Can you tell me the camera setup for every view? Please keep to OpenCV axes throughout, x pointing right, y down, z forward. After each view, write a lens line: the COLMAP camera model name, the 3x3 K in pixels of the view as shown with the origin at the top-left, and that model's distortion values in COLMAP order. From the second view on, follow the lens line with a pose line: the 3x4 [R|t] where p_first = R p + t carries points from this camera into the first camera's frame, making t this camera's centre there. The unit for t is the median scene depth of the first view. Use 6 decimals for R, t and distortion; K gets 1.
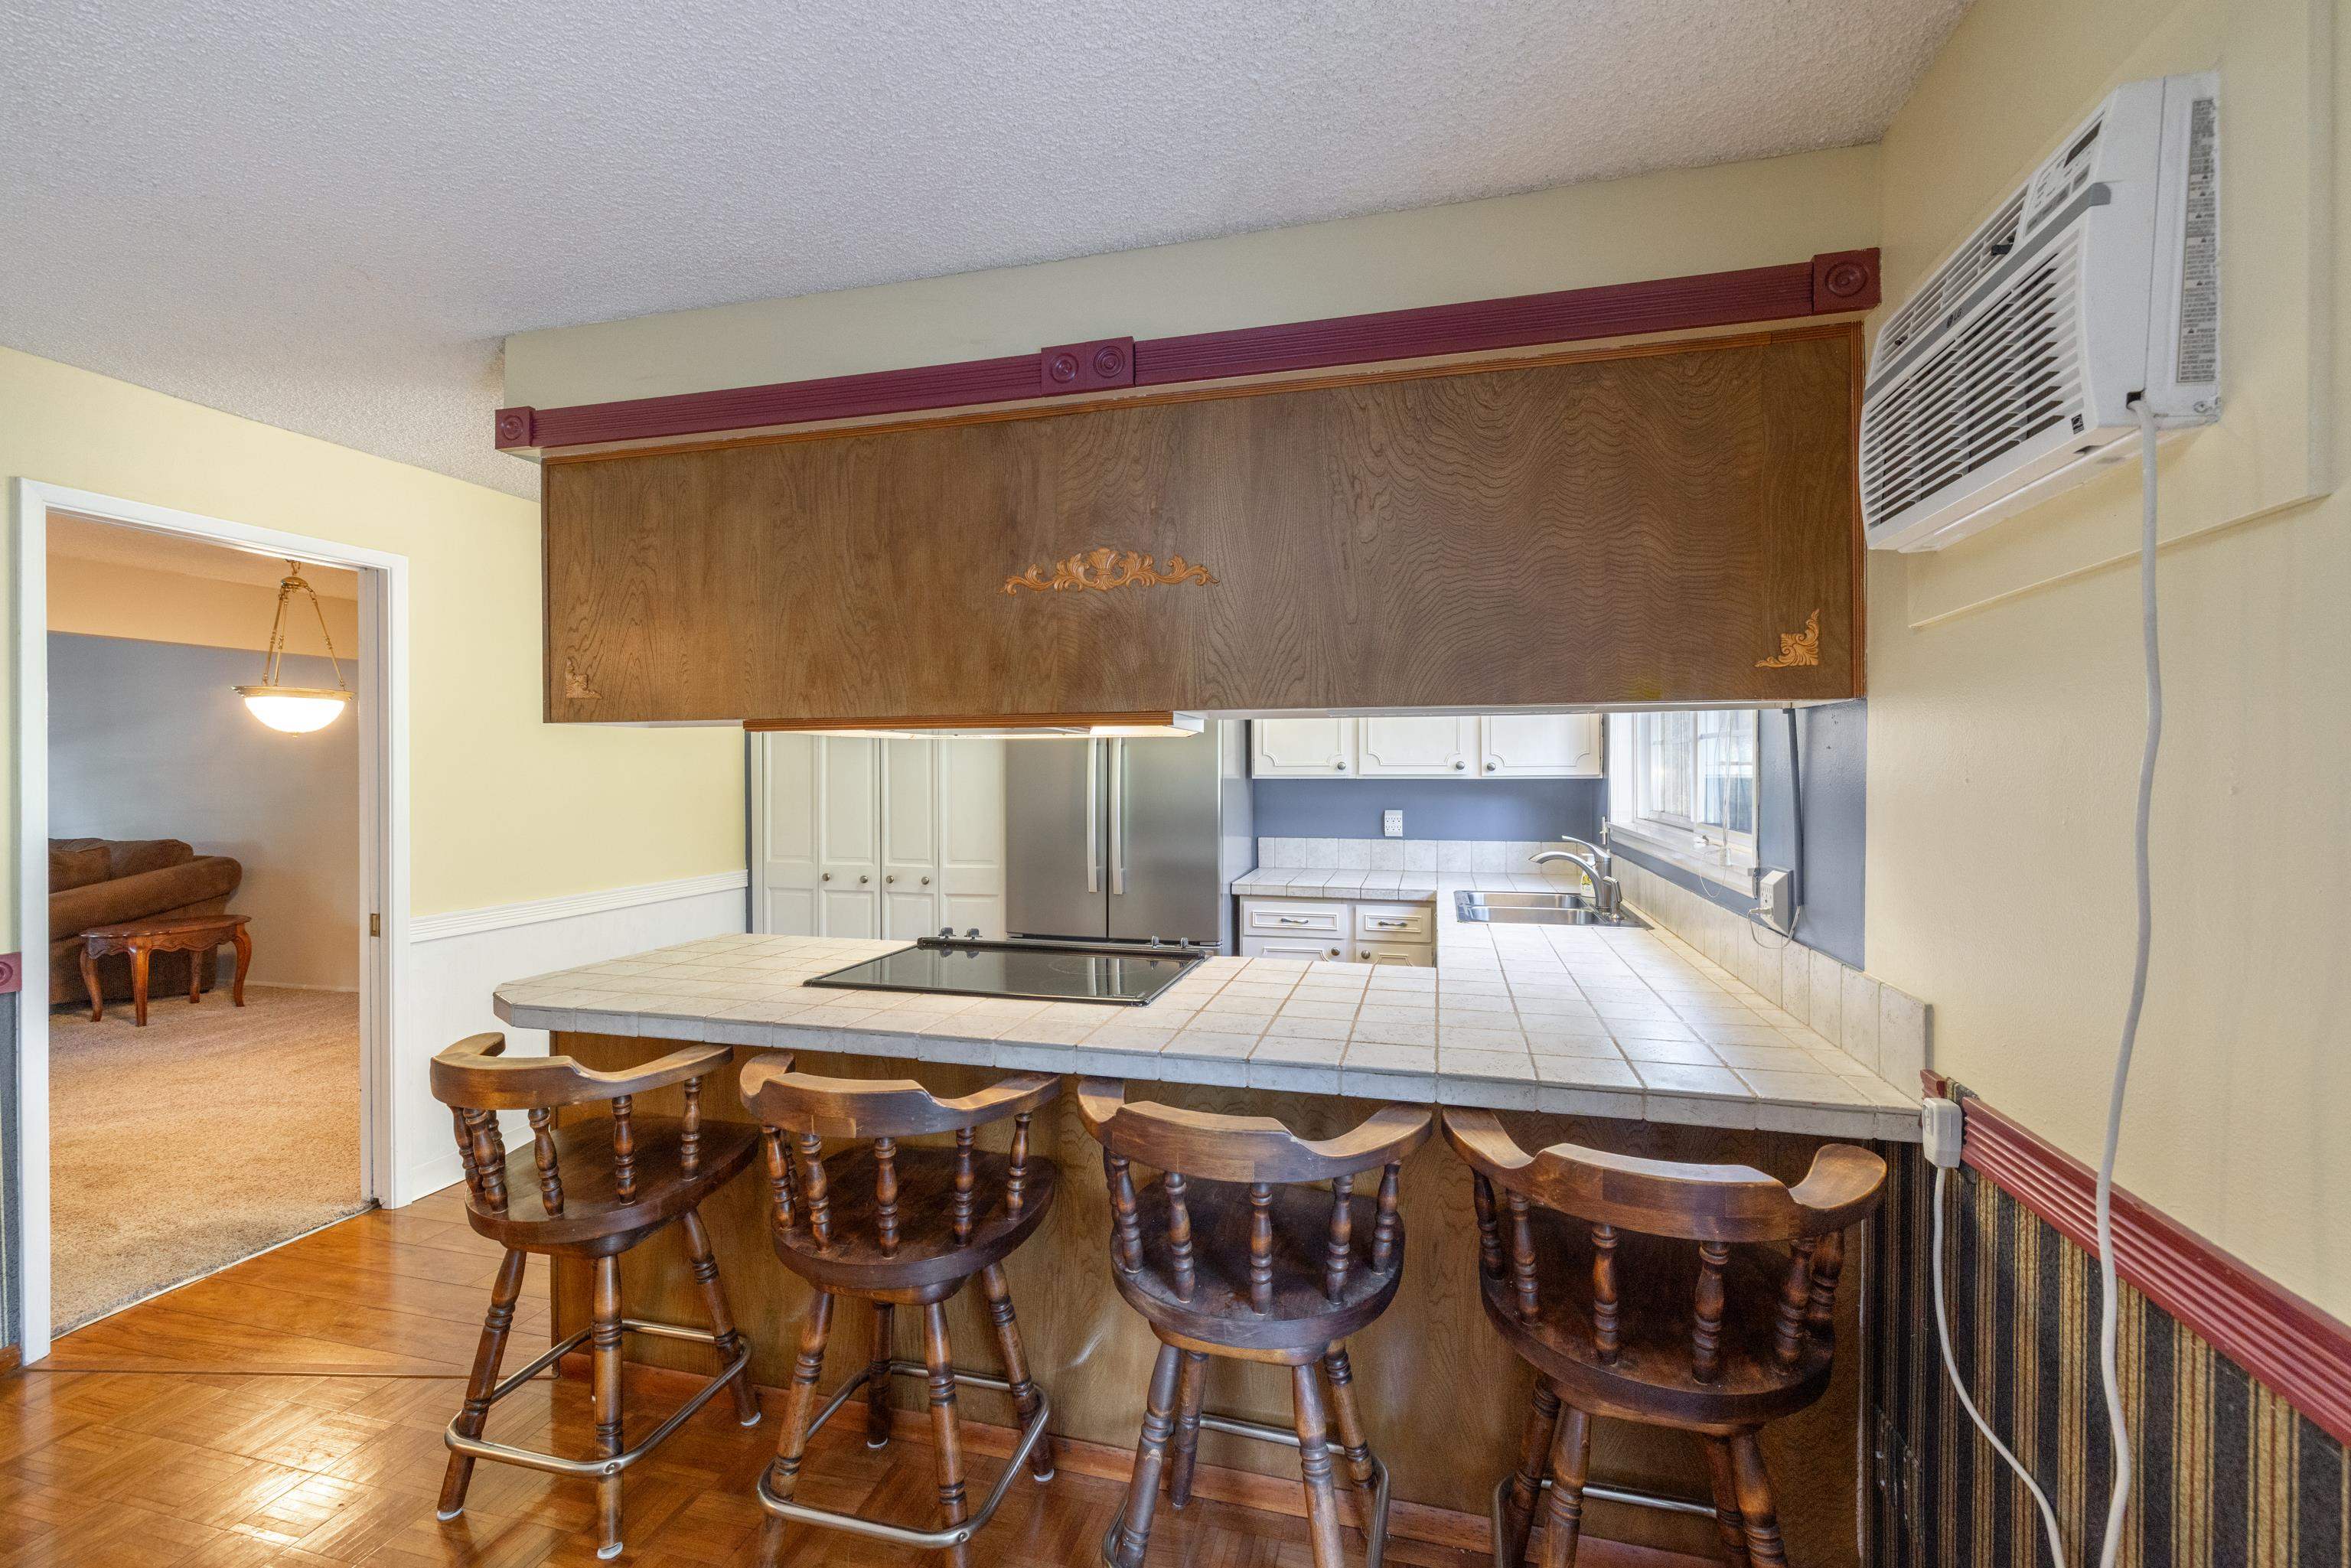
lens RADIAL K [[1005.5, 0, 1175.5], [0, 1005.5, 784.0], [0, 0, 1]] dist [-0.001302, -0.000106]
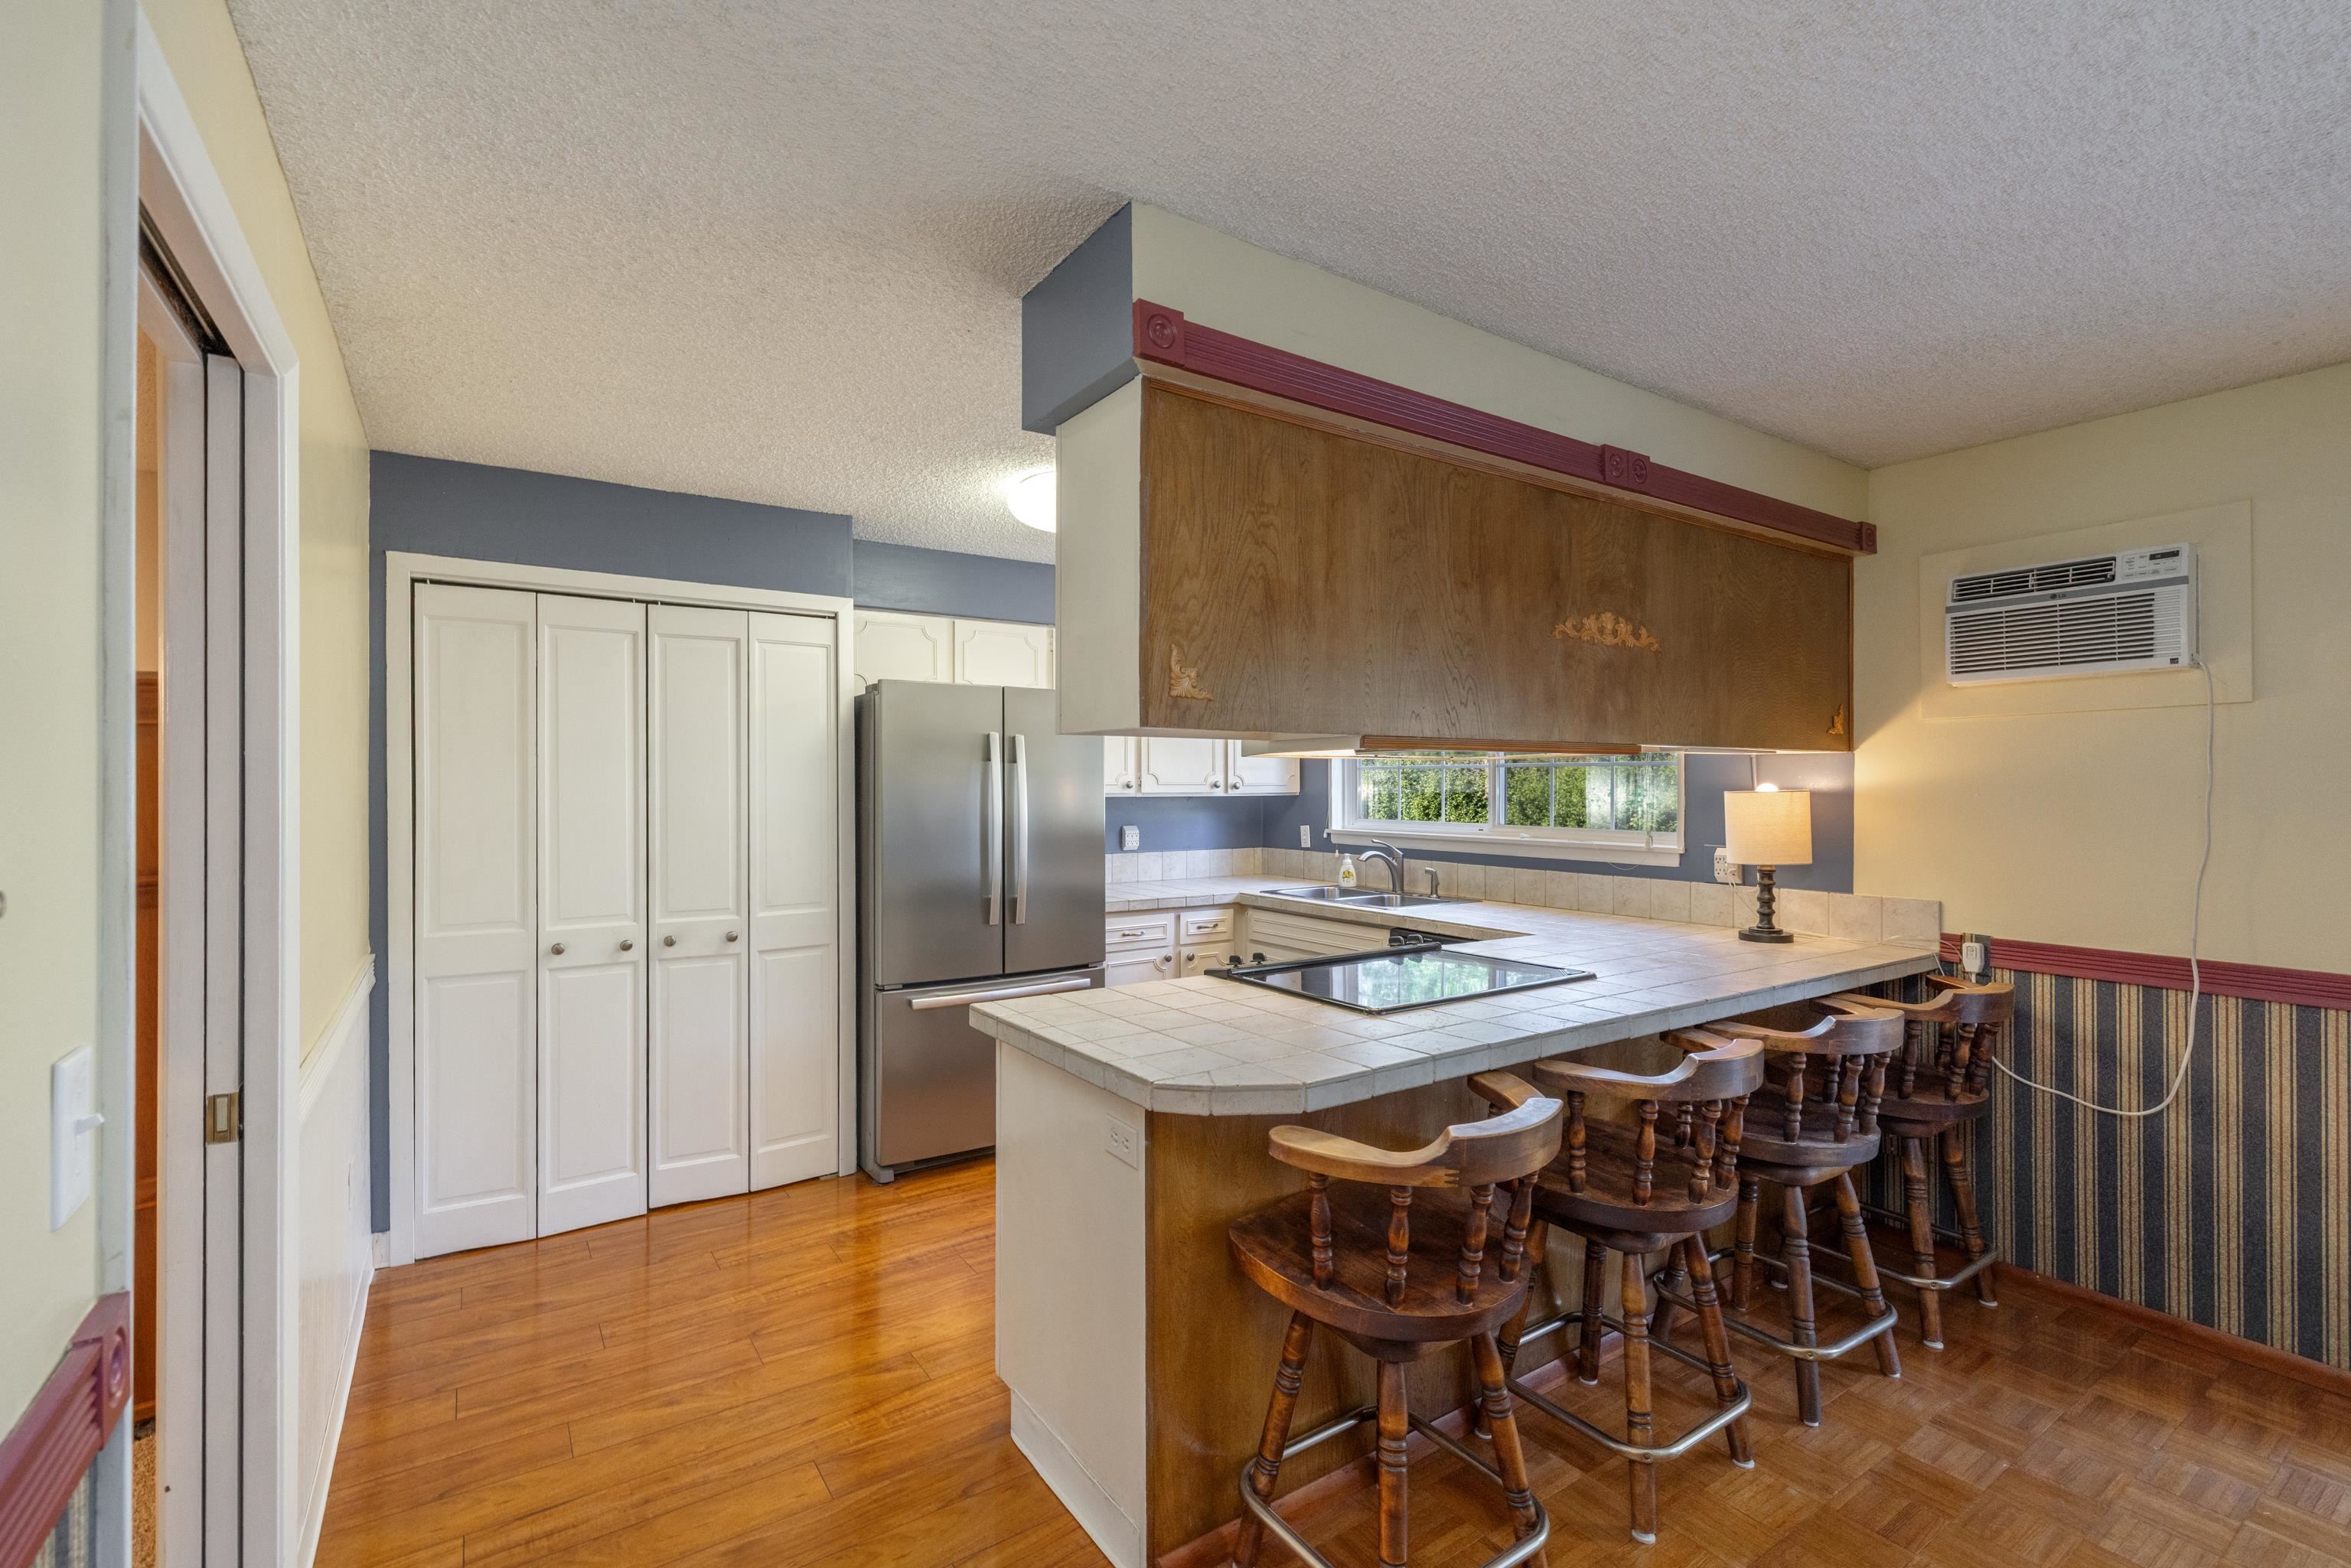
lens RADIAL K [[1030.5, 0, 1174.0], [0, 1030.5, 790.9], [0, 0, 1]] dist [0.001166, 0.000127]
pose [[0.661276, -0.002117, 0.750139, -1.203487], [0.010690, 0.999921, -0.006601, -0.007881], [-0.750066, 0.012384, 0.661247, 0.481673]]
